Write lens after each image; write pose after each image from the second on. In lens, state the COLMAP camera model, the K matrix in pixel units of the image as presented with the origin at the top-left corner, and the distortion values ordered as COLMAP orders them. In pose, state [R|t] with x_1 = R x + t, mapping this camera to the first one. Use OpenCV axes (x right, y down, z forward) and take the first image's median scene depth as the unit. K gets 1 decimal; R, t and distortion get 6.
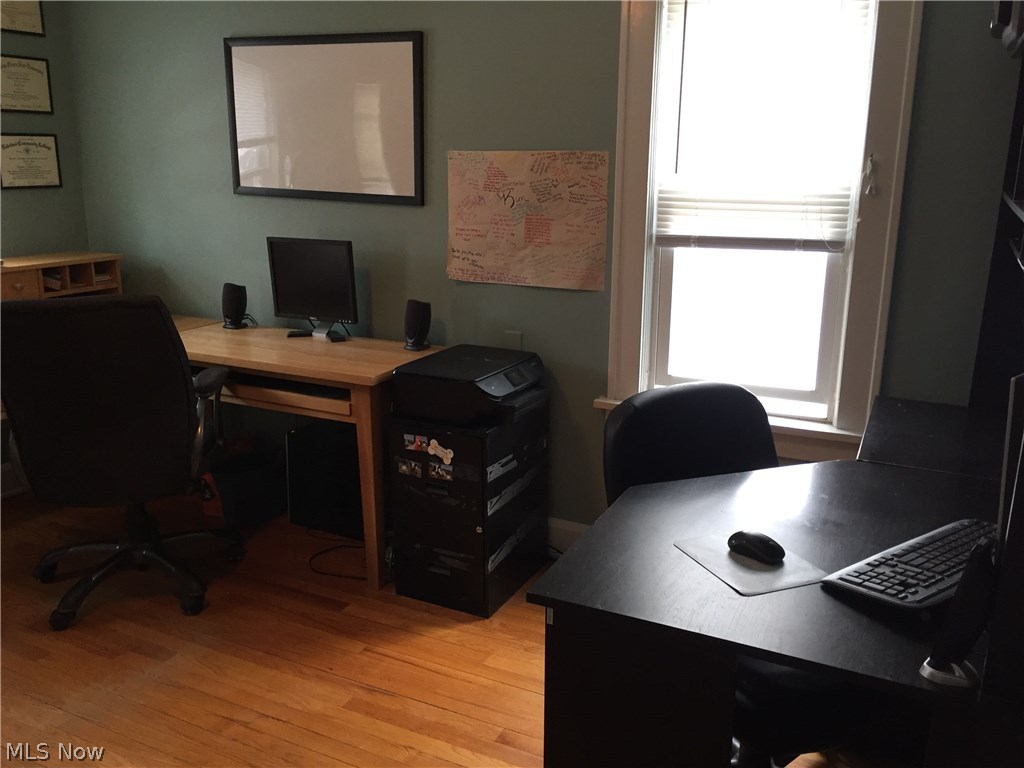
lens RADIAL K [[873.3, 0, 512.0], [0, 873.3, 384.0], [0, 0, 1]] dist [0.100079, -0.144007]
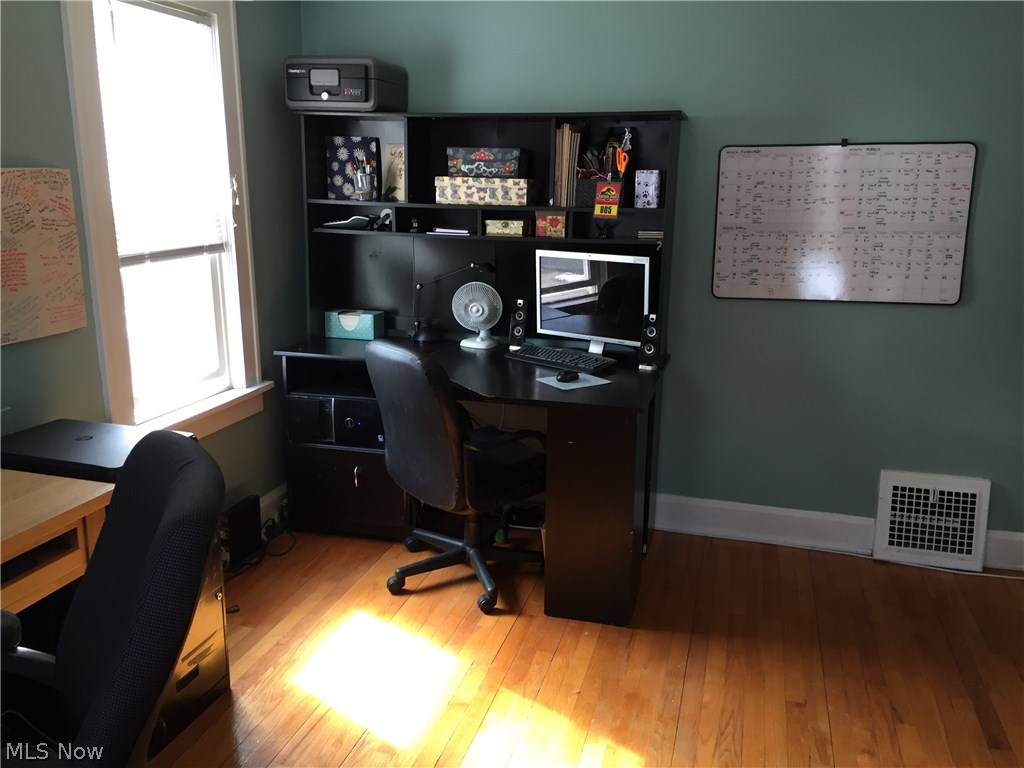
lens RADIAL K [[873.3, 0, 512.0], [0, 873.3, 384.0], [0, 0, 1]] dist [0.100079, -0.144007]
pose [[-0.180994, -0.225349, 0.957319, -0.852513], [0.257853, 0.928471, 0.267309, -0.183835], [-0.949080, 0.295229, -0.109941, 0.722924]]
